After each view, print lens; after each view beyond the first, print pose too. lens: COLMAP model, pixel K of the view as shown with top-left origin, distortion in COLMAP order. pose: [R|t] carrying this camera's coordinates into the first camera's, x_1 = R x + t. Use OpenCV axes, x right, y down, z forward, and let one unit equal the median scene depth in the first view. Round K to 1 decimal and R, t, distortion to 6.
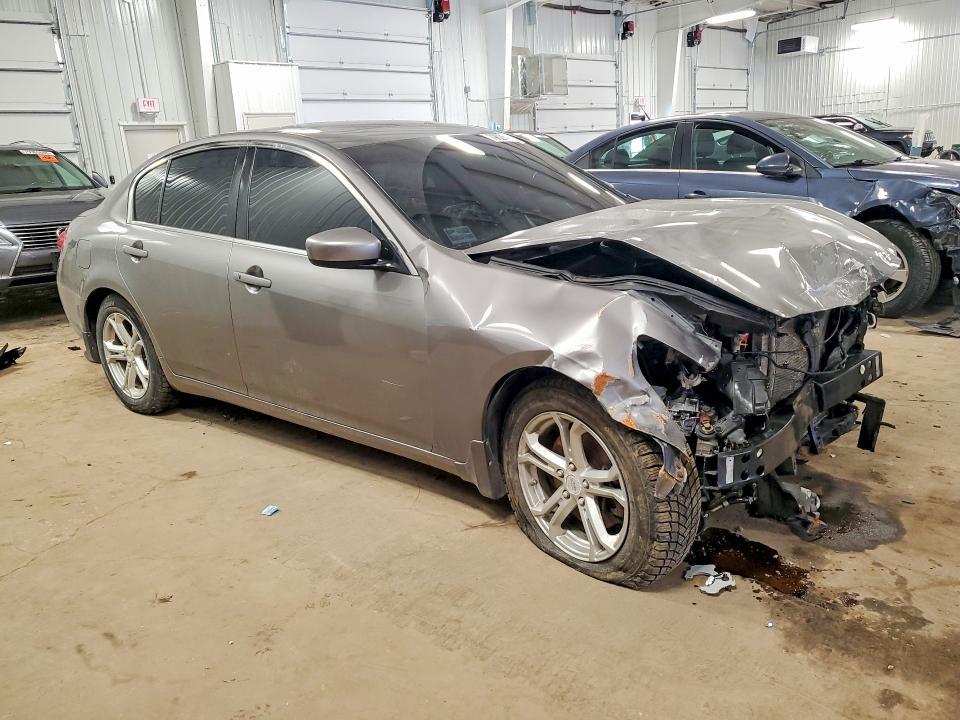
lens RADIAL K [[734.8, 0, 481.4], [0, 734.8, 358.2], [0, 0, 1]] dist [-0.003702, -0.000201]
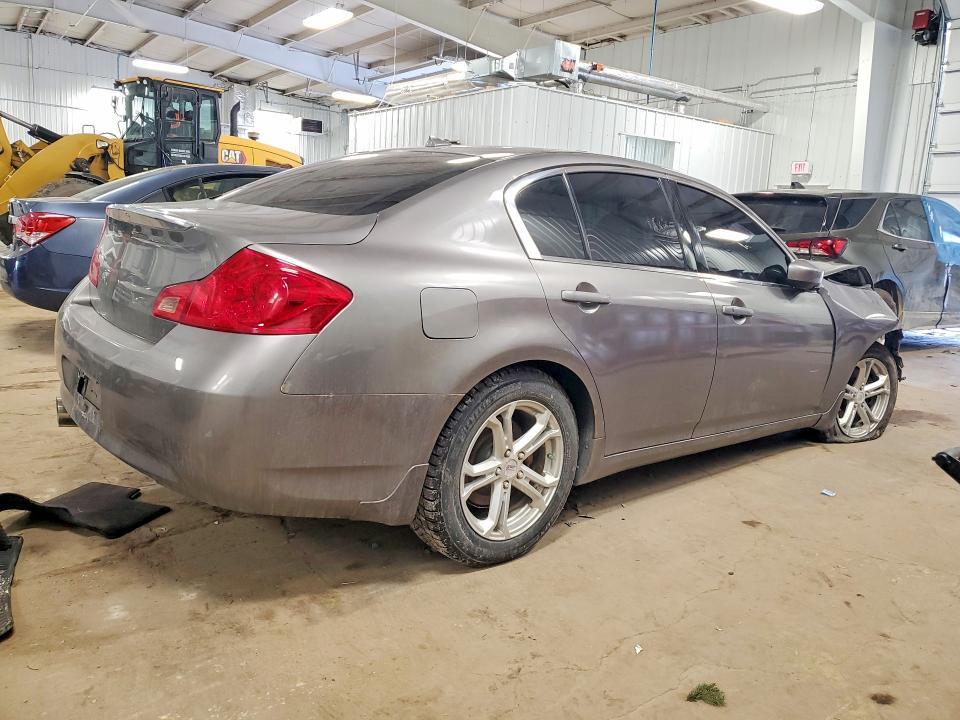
lens RADIAL K [[734.8, 0, 480.3], [0, 734.8, 358.5], [0, 0, 1]] dist [-0.003702, -0.000201]
pose [[0.204802, -0.118040, 0.971660, -1.385122], [0.204995, 0.975859, 0.075342, -0.190664], [-0.957096, 0.183756, 0.224056, 1.114312]]
